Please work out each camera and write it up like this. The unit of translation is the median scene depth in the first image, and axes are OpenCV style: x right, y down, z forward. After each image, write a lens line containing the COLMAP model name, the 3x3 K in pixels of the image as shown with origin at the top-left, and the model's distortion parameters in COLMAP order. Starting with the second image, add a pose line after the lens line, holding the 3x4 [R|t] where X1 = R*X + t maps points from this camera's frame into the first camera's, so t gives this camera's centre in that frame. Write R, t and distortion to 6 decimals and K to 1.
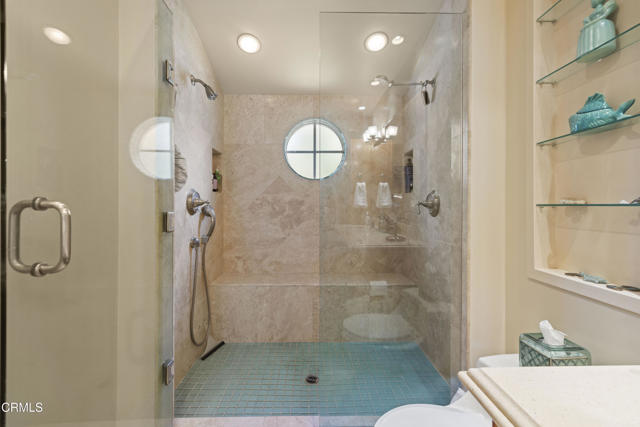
lens RADIAL K [[274.7, 0, 315.5], [0, 274.7, 208.8], [0, 0, 1]] dist [-0.011946, -0.000072]
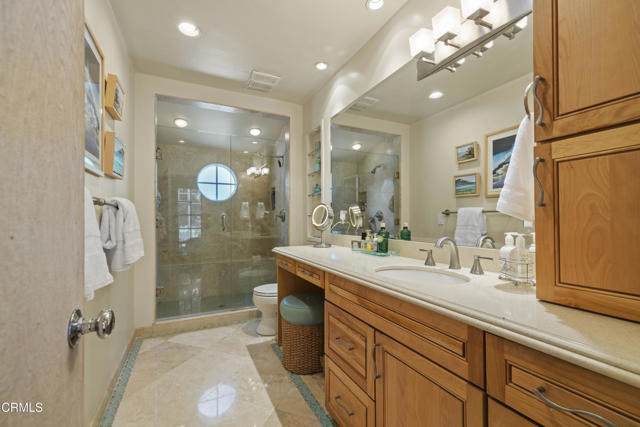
lens RADIAL K [[274.7, 0, 315.3], [0, 274.7, 218.0], [0, 0, 1]] dist [-0.011946, -0.000072]
pose [[0.910599, 0.000185, 0.413292, -0.139359], [0.007418, 0.999832, -0.016791, 0.023979], [-0.413225, 0.018356, 0.910444, -0.679117]]
